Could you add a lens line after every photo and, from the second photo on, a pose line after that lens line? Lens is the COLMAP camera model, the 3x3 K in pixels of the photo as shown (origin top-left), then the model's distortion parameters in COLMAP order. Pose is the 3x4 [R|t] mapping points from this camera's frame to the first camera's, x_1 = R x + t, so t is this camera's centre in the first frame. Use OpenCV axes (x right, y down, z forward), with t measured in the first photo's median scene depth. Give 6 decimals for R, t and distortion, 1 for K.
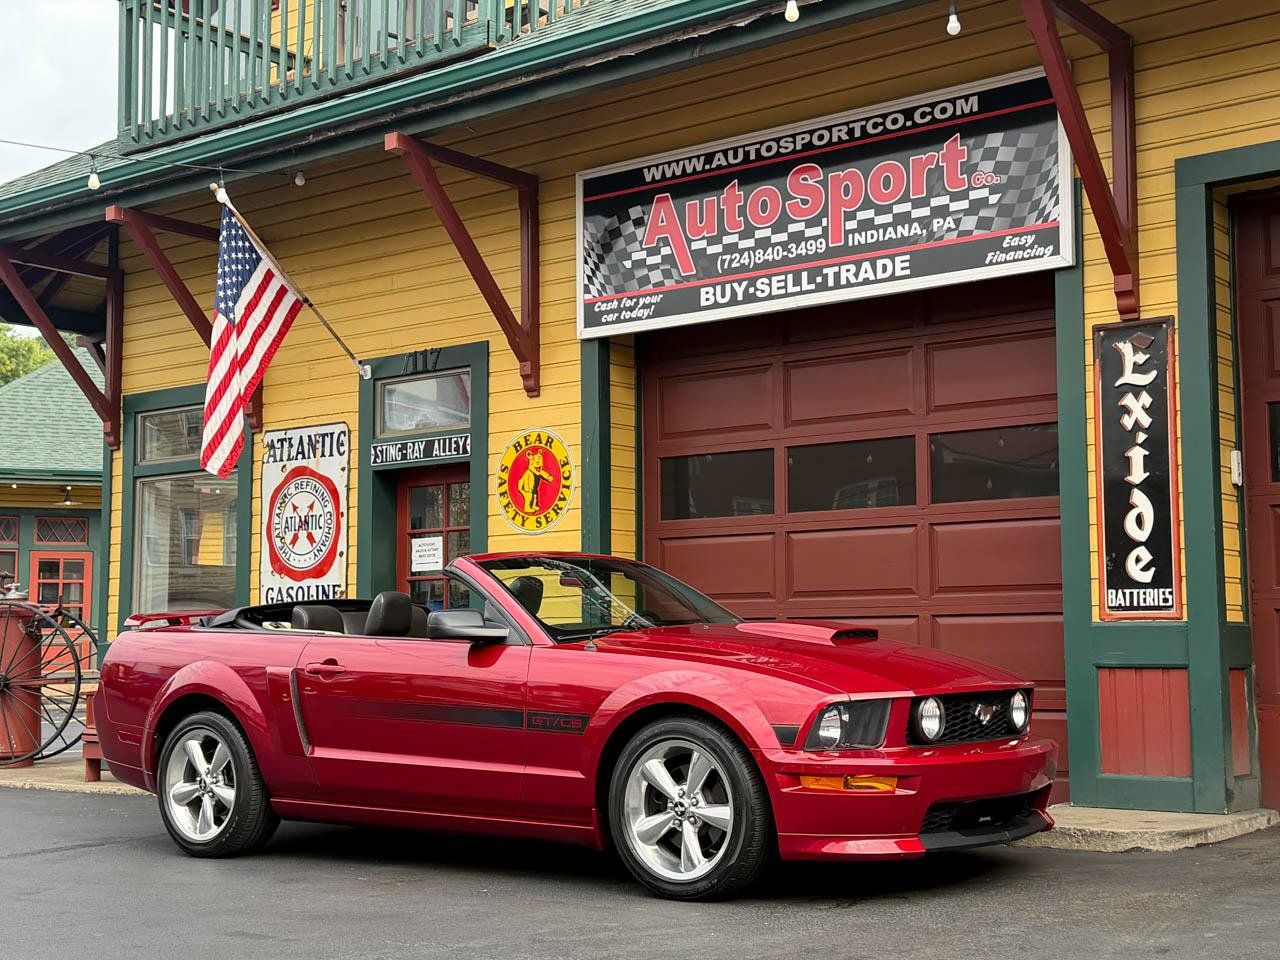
lens RADIAL K [[1747.3, 0, 642.5], [0, 1747.3, 481.3], [0, 0, 1]] dist [0.176737, -0.355999]
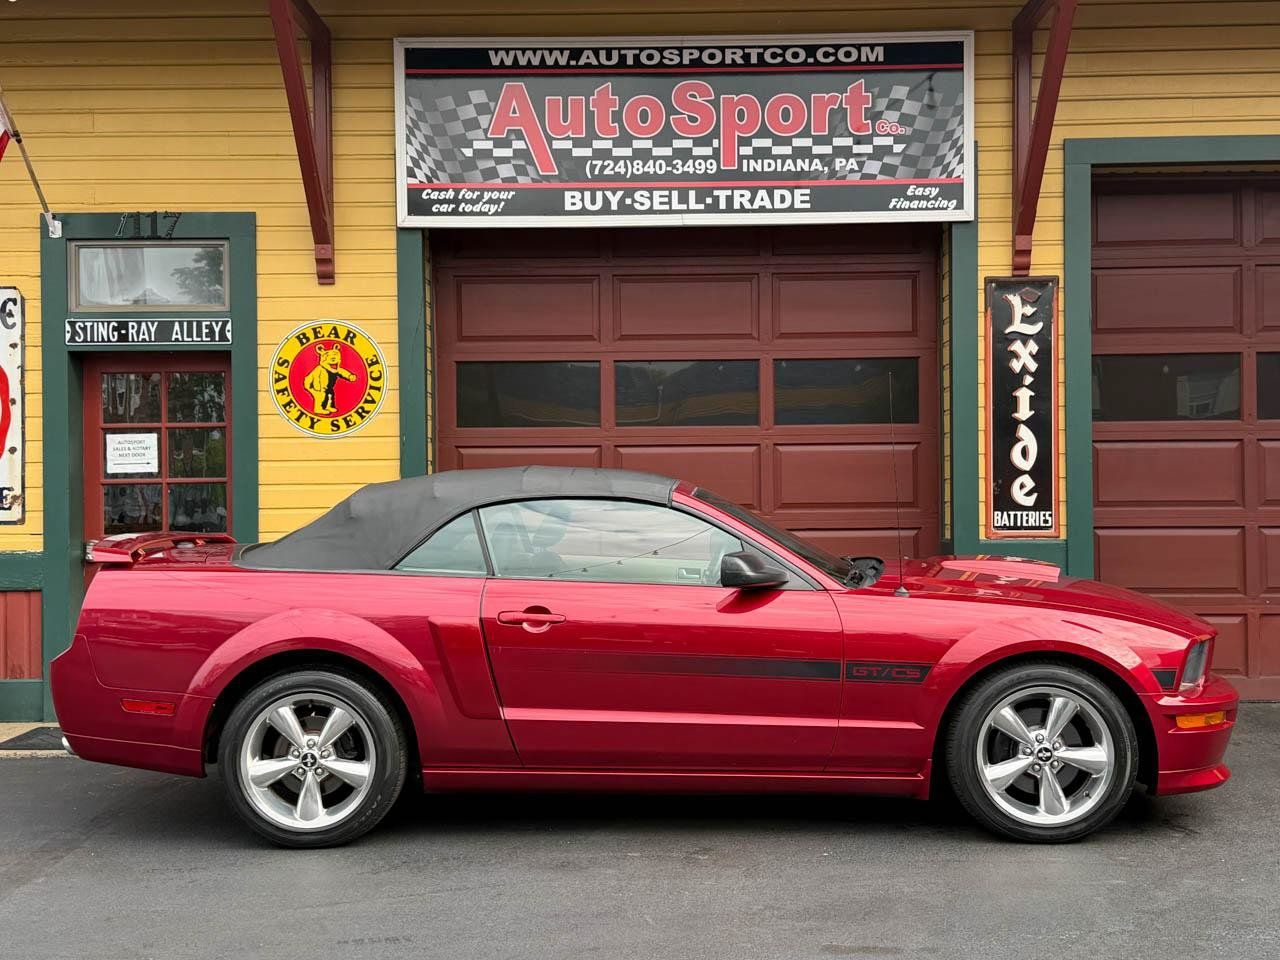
lens RADIAL K [[1573.4, 0, 641.1], [0, 1573.4, 478.8], [0, 0, 1]] dist [0.180135, -0.354024]
pose [[0.798933, 0.006980, 0.601379, -0.473049], [-0.055565, 0.996512, 0.062253, -0.009758], [-0.598847, -0.083151, 0.796535, 0.281911]]
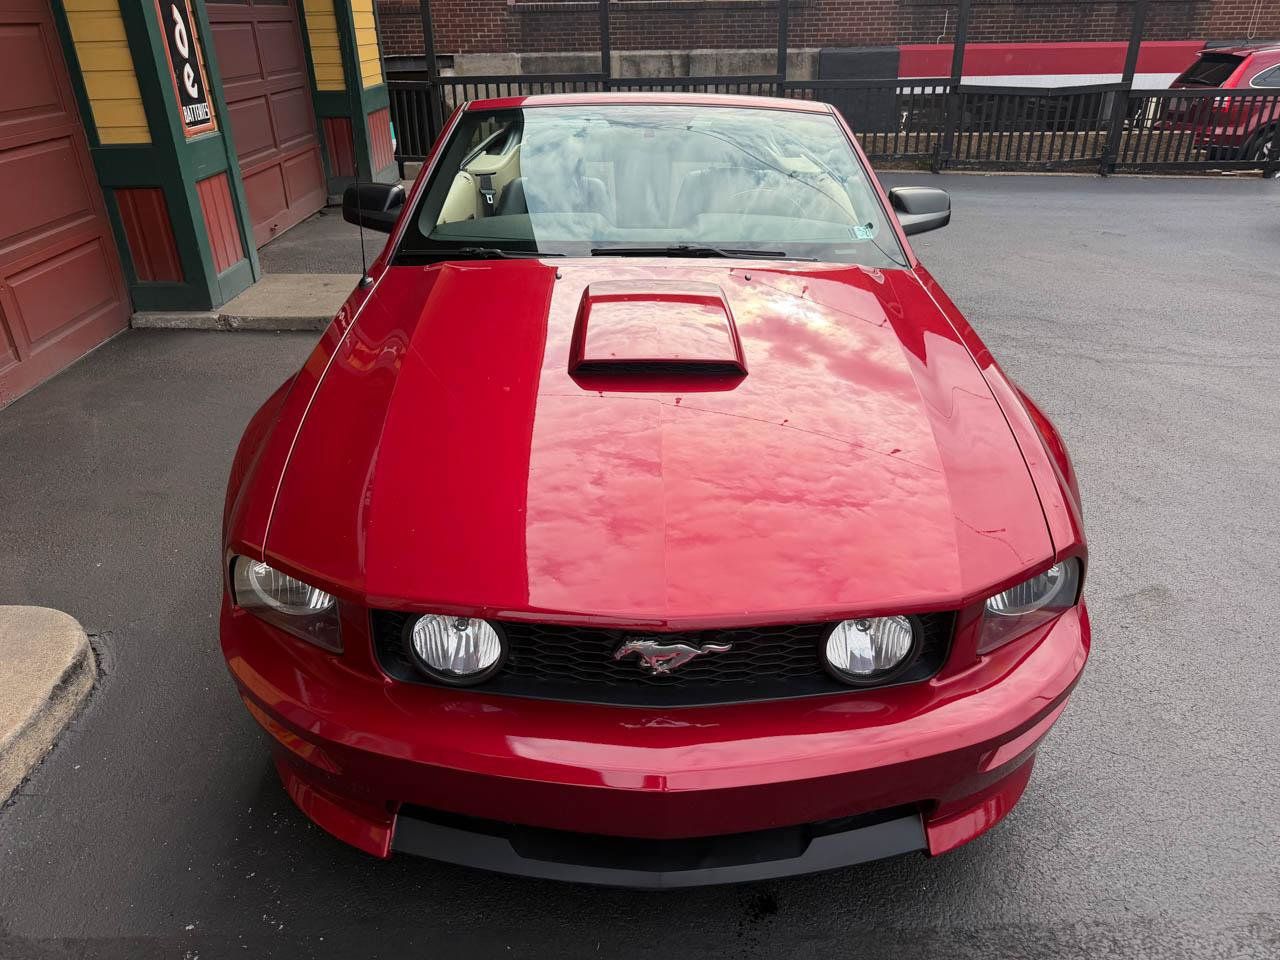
lens RADIAL K [[906.1, 0, 646.1], [0, 906.1, 477.0], [0, 0, 1]] dist [0.001851, -0.002950]
pose [[-0.636480, -0.334288, 0.695086, -0.337084], [-0.057536, 0.919263, 0.389416, 0.032618], [-0.769144, 0.207863, -0.604326, 1.025864]]
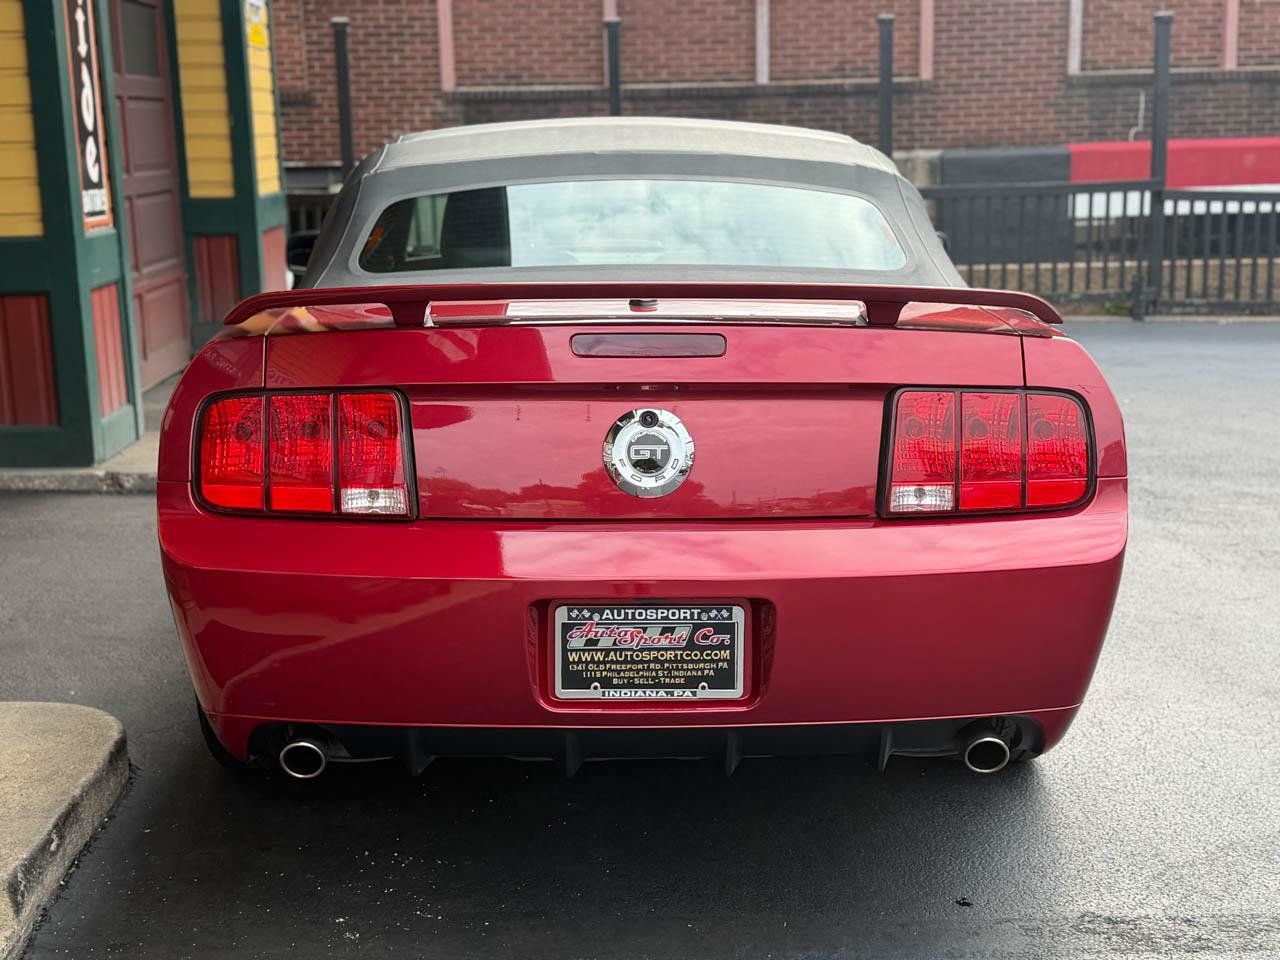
lens RADIAL K [[1747.3, 0, 642.5], [0, 1747.3, 481.3], [0, 0, 1]] dist [0.176737, -0.355999]
pose [[-0.644183, -0.130740, 0.753615, -0.454272], [-0.050913, 0.990427, 0.128304, 0.066313], [-0.763175, 0.044283, -0.644672, 1.169204]]
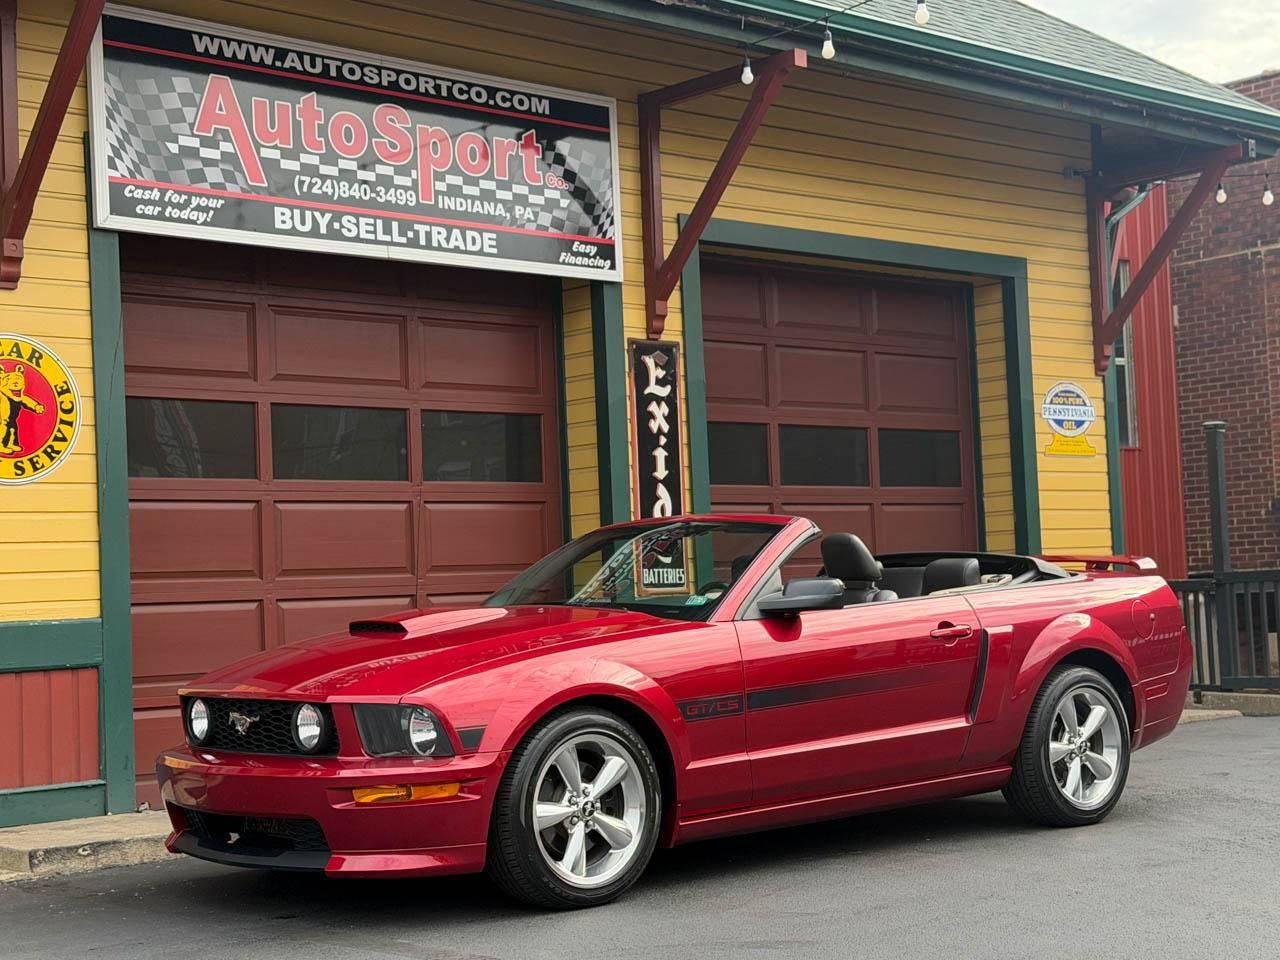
lens RADIAL K [[2093.1, 0, 660.8], [0, 2093.1, 482.1], [0, 0, 1]] dist [0.133429, -0.041697]
pose [[0.167699, 0.057857, 0.984139, -0.958857], [-0.057767, 0.997138, -0.048778, 0.062395], [-0.984144, -0.048671, 0.170562, 0.666318]]
